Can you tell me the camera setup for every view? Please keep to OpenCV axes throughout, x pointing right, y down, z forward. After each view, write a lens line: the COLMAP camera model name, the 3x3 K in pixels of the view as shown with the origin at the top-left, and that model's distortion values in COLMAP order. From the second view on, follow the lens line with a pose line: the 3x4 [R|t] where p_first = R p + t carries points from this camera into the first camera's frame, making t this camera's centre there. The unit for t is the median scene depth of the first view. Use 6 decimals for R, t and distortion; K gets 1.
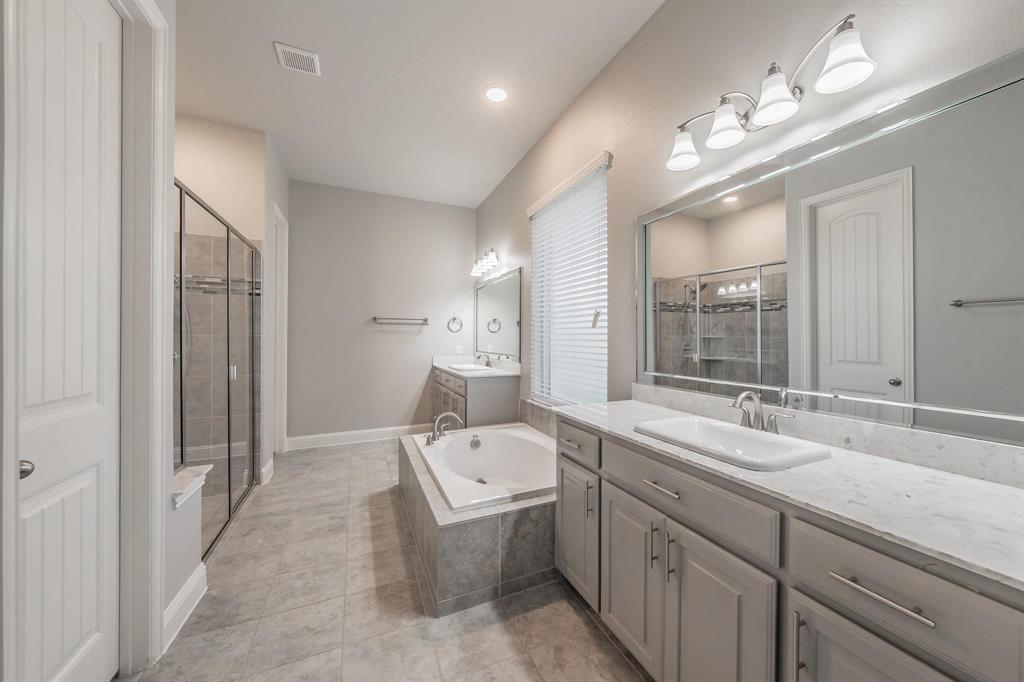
lens RADIAL K [[367.6, 0, 514.6], [0, 367.6, 337.5], [0, 0, 1]] dist [-0.003216, 0.000403]
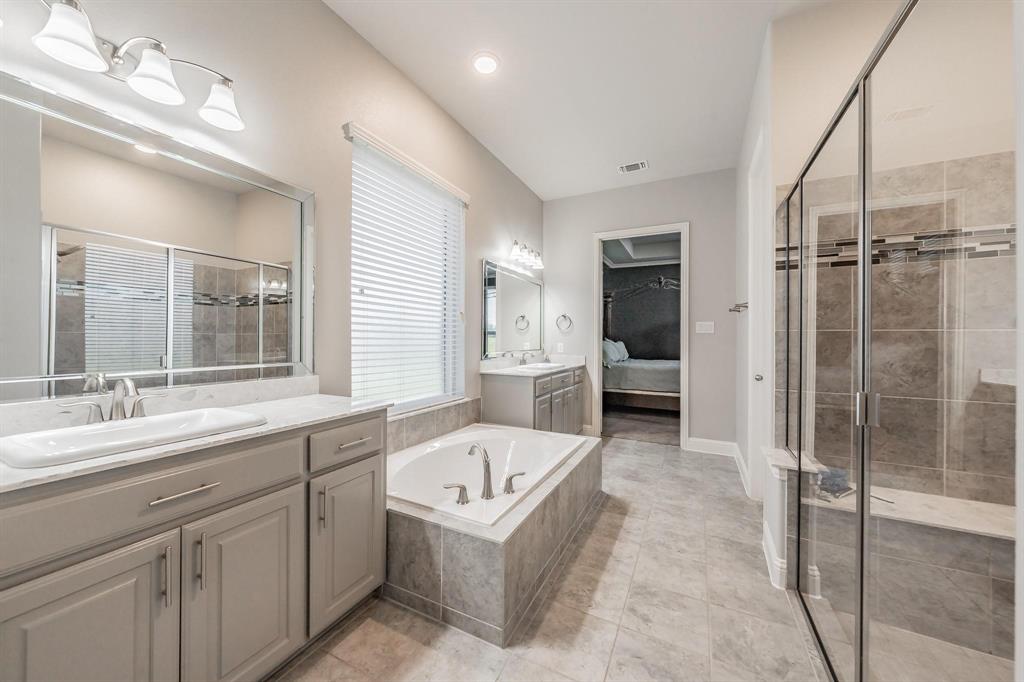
lens RADIAL K [[367.6, 0, 504.2], [0, 367.6, 340.7], [0, 0, 1]] dist [-0.003216, 0.000403]
pose [[-0.624049, 0.006799, 0.781356, -0.822279], [0.009792, 0.999952, -0.000880, 0.010105], [-0.781324, 0.007102, -0.624085, 1.547867]]
